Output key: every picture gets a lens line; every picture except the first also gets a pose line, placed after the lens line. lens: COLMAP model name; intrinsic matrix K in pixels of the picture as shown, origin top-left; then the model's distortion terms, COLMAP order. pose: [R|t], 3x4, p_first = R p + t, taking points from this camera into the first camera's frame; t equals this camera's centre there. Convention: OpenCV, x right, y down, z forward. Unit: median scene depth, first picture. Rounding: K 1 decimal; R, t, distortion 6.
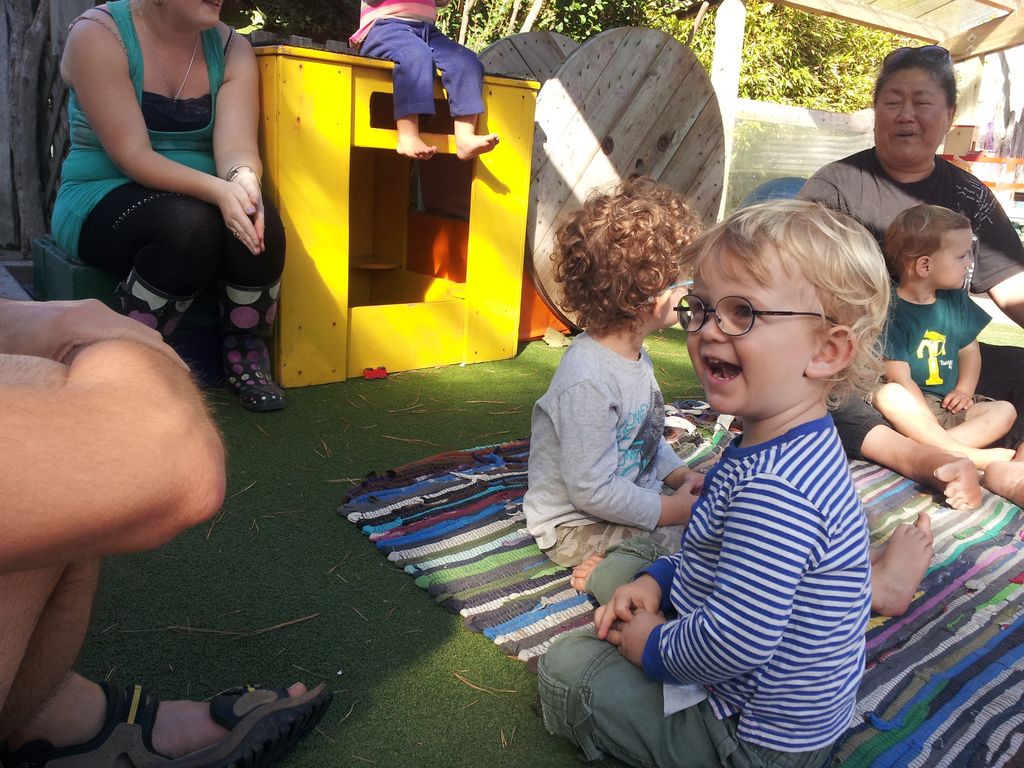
lens RADIAL K [[853.2, 0, 504.1], [0, 853.2, 384.7], [0, 0, 1]] dist [0.013270, -0.089447]
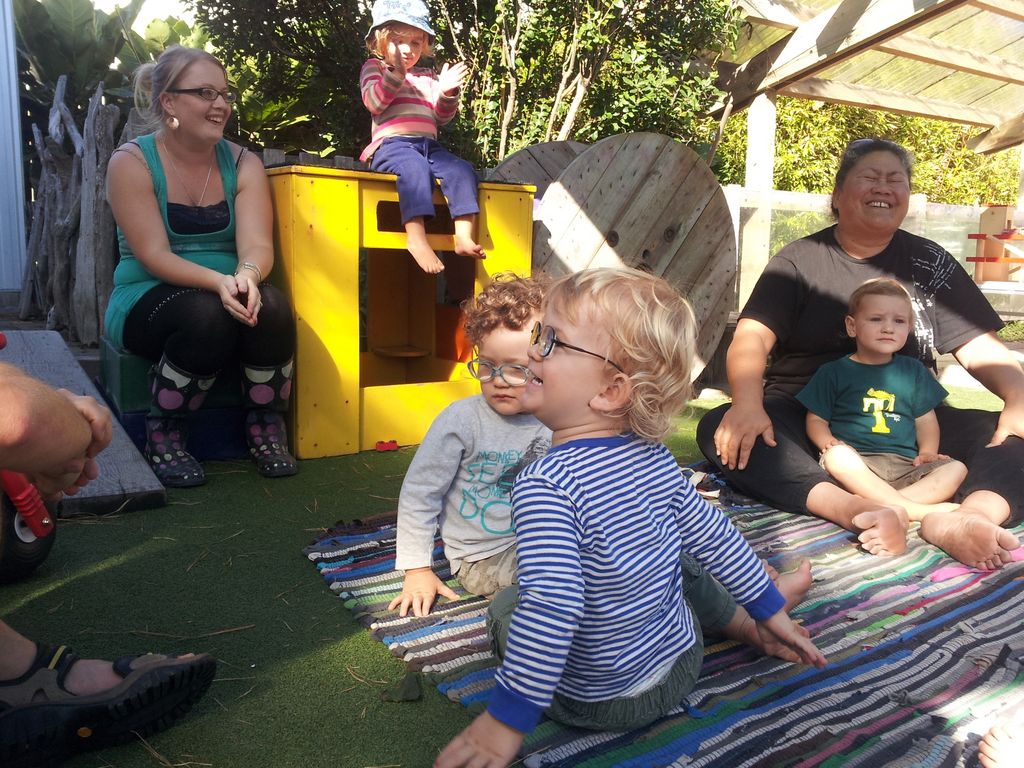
lens RADIAL K [[853.2, 0, 513.3], [0, 853.2, 386.2], [0, 0, 1]] dist [0.013270, -0.089447]
pose [[0.993791, -0.022010, -0.109063, 0.143650], [0.009653, 0.993598, -0.112563, 0.037642], [0.110843, 0.110812, 0.987641, -0.092151]]
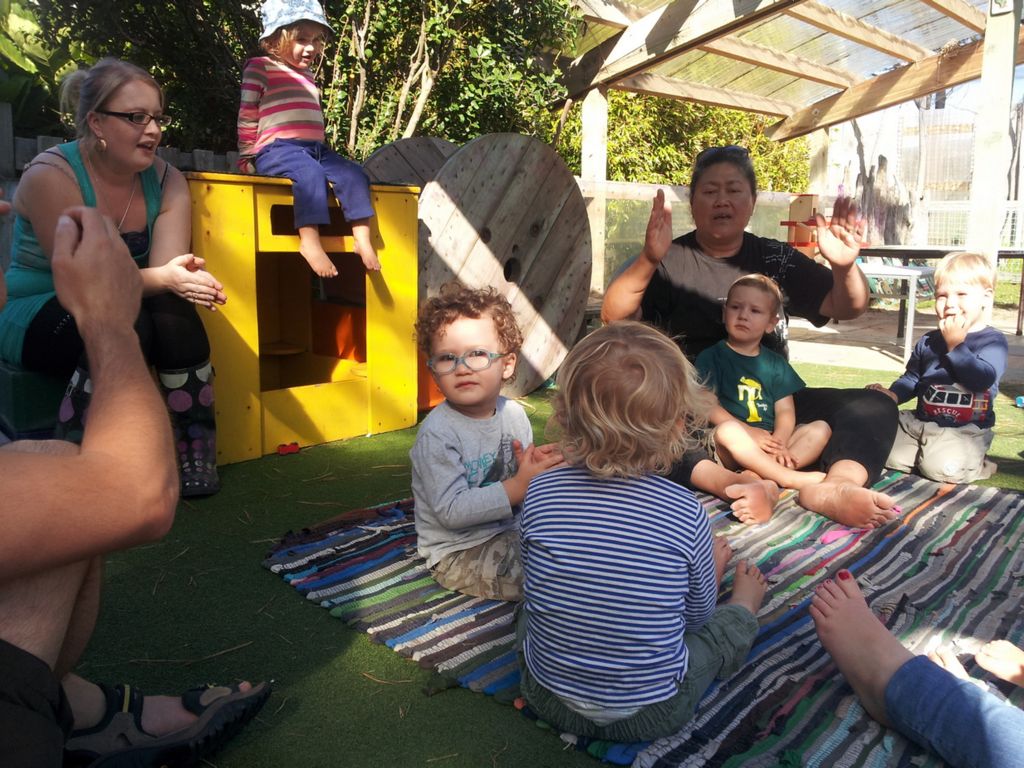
lens RADIAL K [[853.2, 0, 501.5], [0, 853.2, 387.1], [0, 0, 1]] dist [0.013270, -0.089447]
pose [[0.992987, -0.064298, 0.099211, 0.021739], [0.071702, 0.994754, -0.072955, 0.008118], [-0.094000, 0.079557, 0.992388, -0.151448]]
